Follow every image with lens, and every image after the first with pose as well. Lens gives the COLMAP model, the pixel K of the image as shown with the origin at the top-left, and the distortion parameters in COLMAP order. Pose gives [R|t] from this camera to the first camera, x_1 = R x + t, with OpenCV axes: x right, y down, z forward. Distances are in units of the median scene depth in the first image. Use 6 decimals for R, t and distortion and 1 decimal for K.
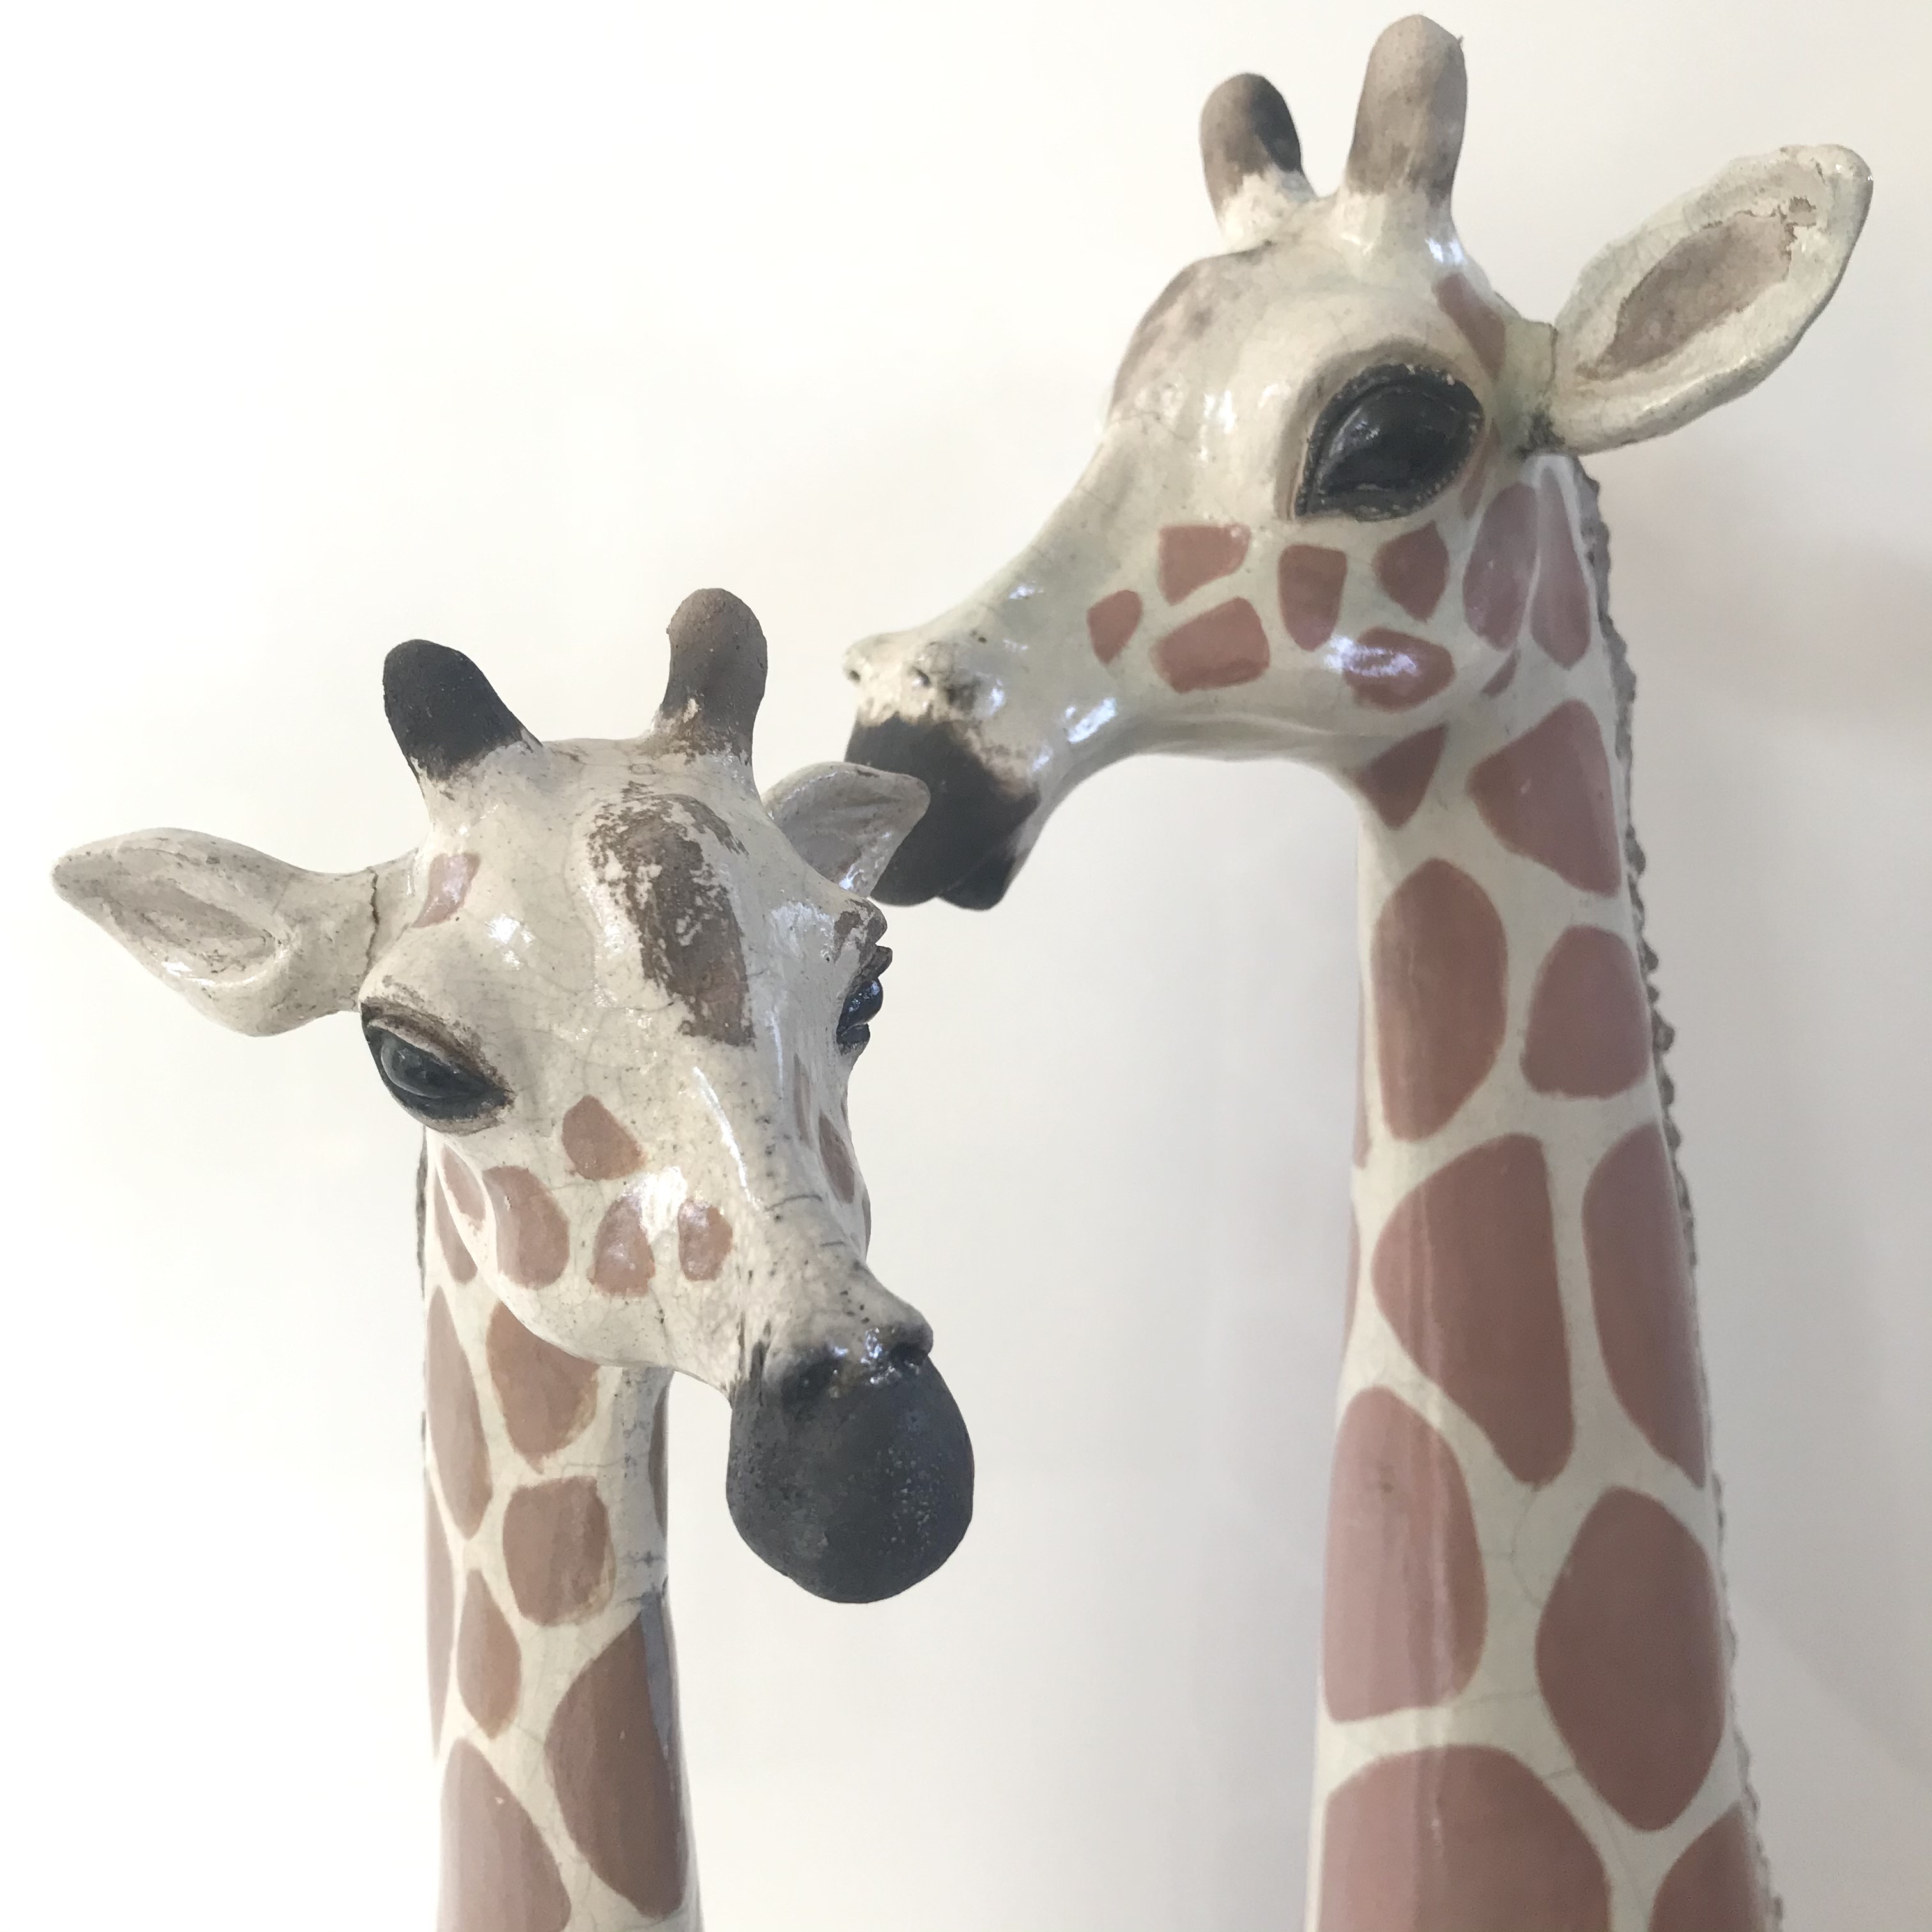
lens RADIAL K [[2196.2, 0, 1019.9], [0, 2196.2, 974.4], [0, 0, 1]] dist [0.188447, -0.621101]
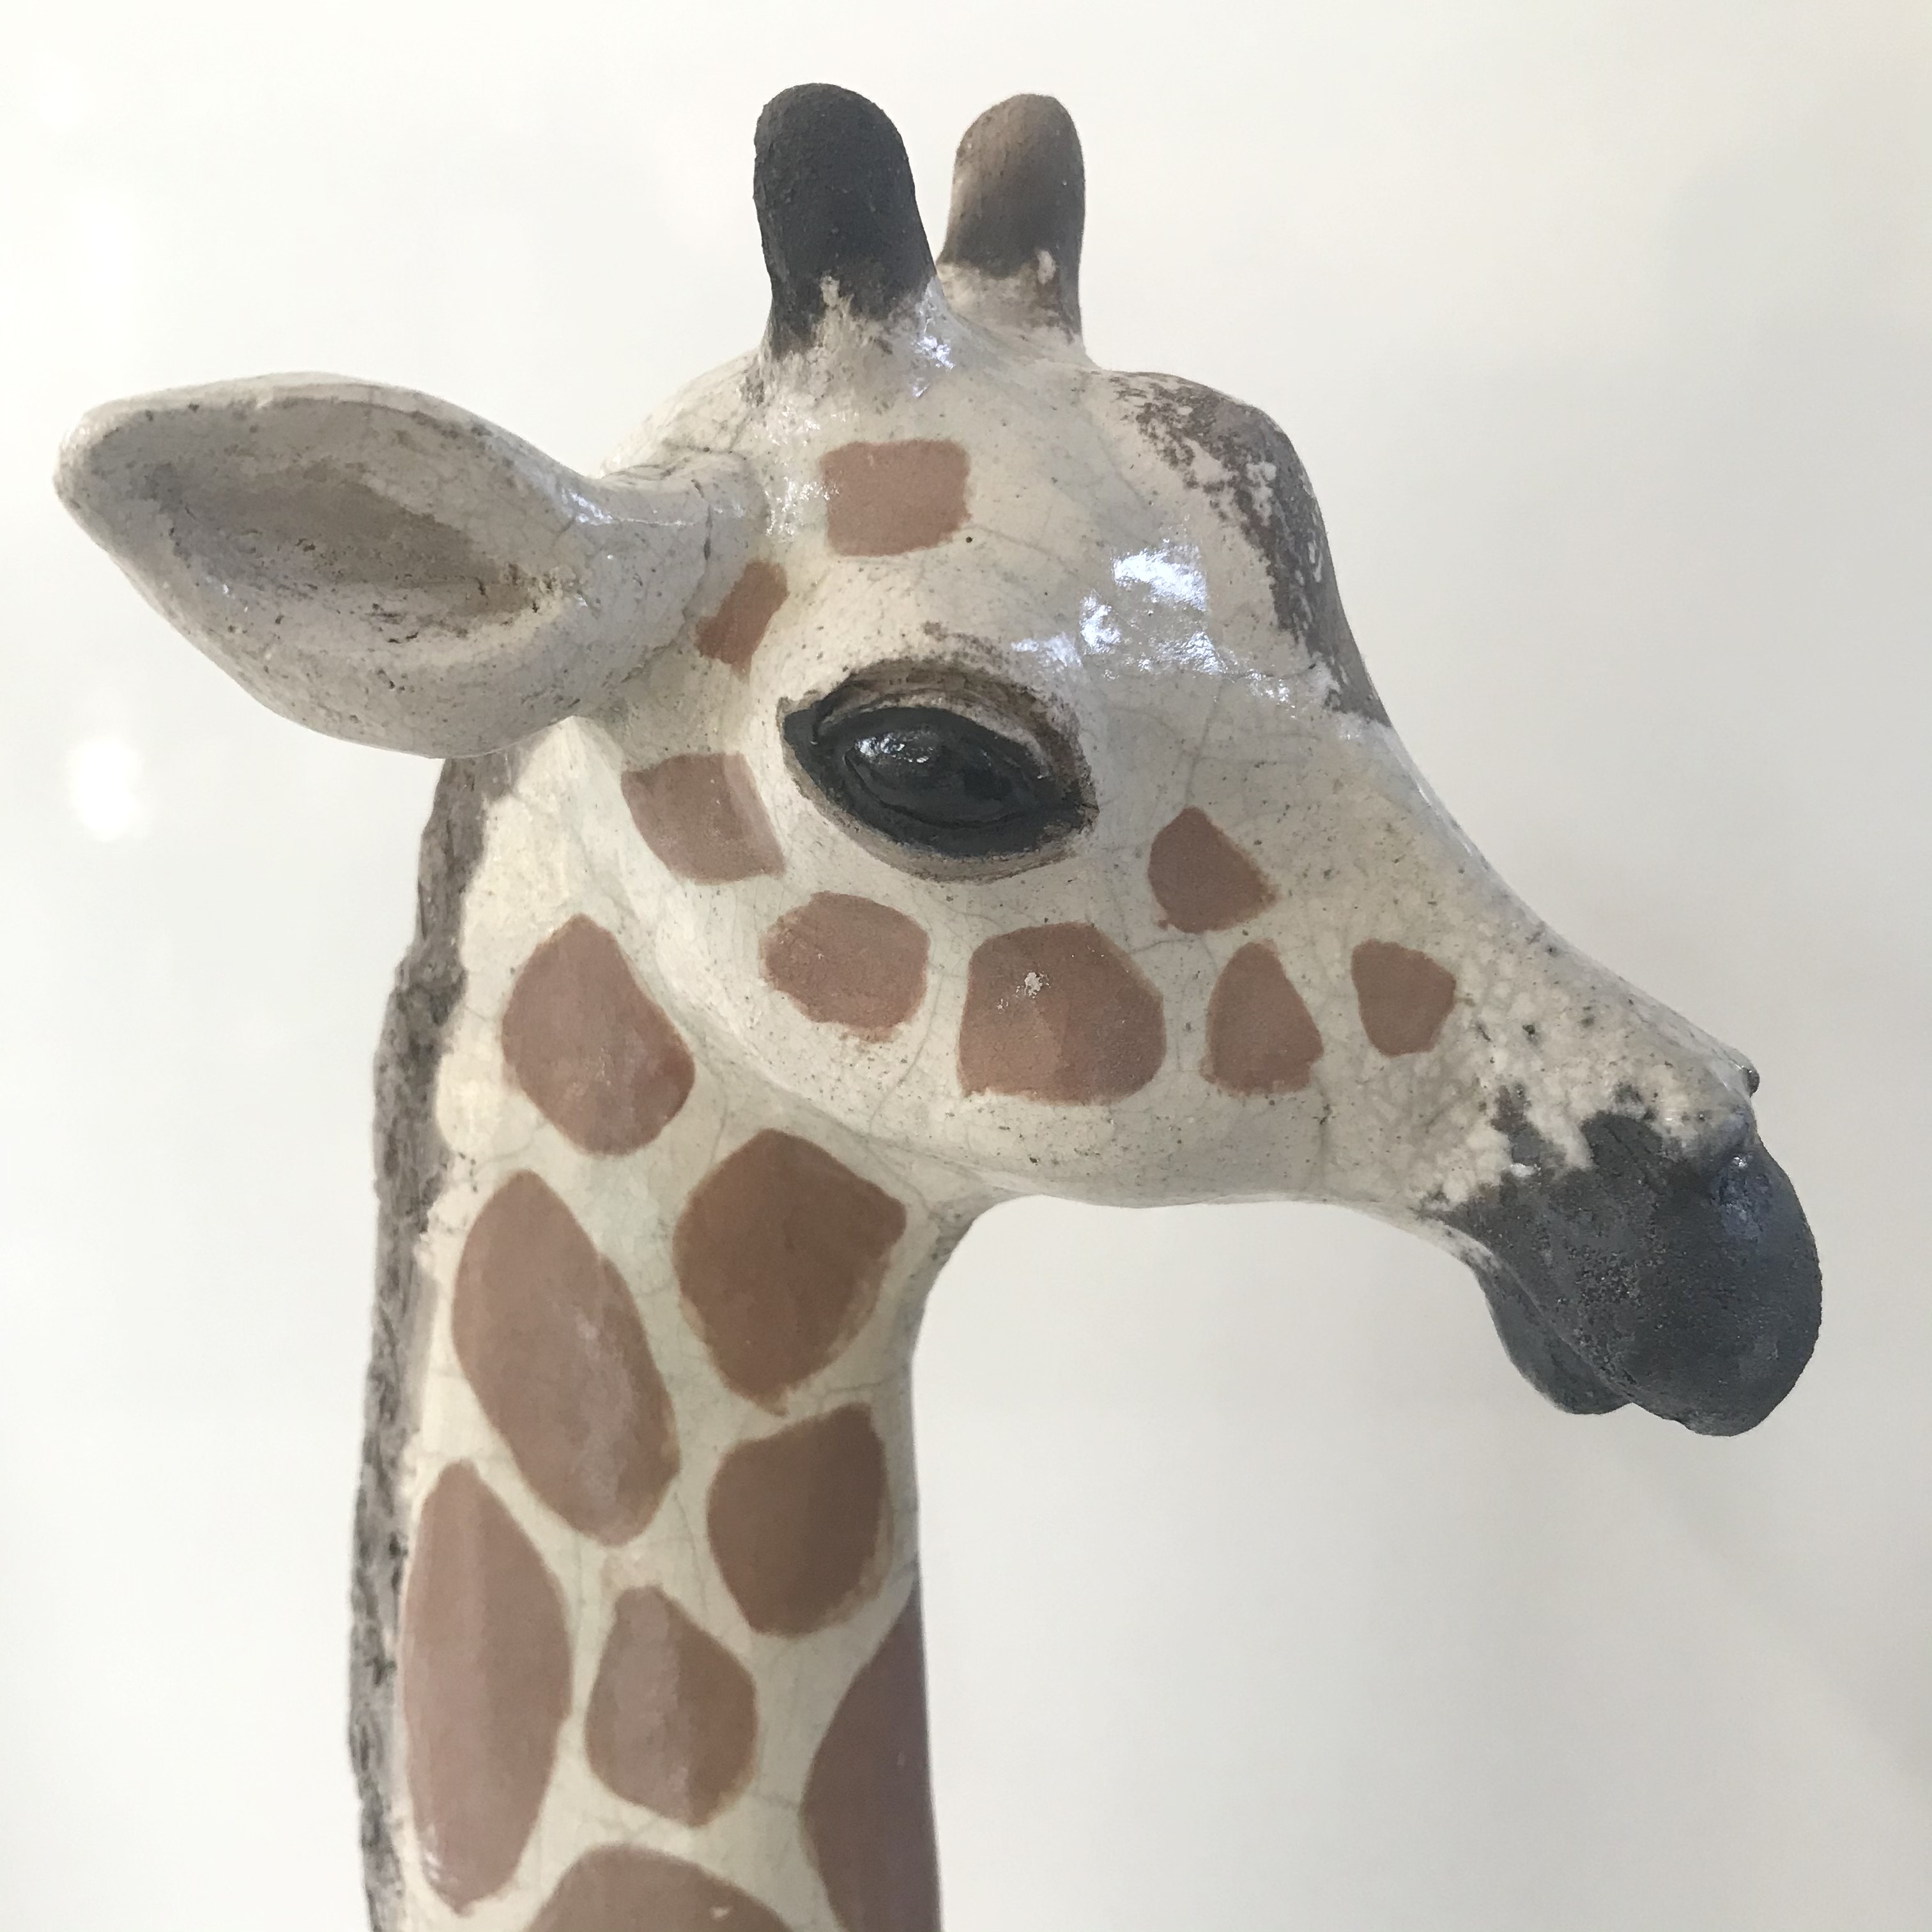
lens RADIAL K [[2196.2, 0, 1019.9], [0, 2196.2, 974.4], [0, 0, 1]] dist [0.188447, -0.621101]
pose [[0.792459, -0.073723, 0.605453, -0.648058], [0.044726, 0.997020, 0.062863, 0.061080], [-0.608283, -0.022737, 0.793394, 0.498180]]
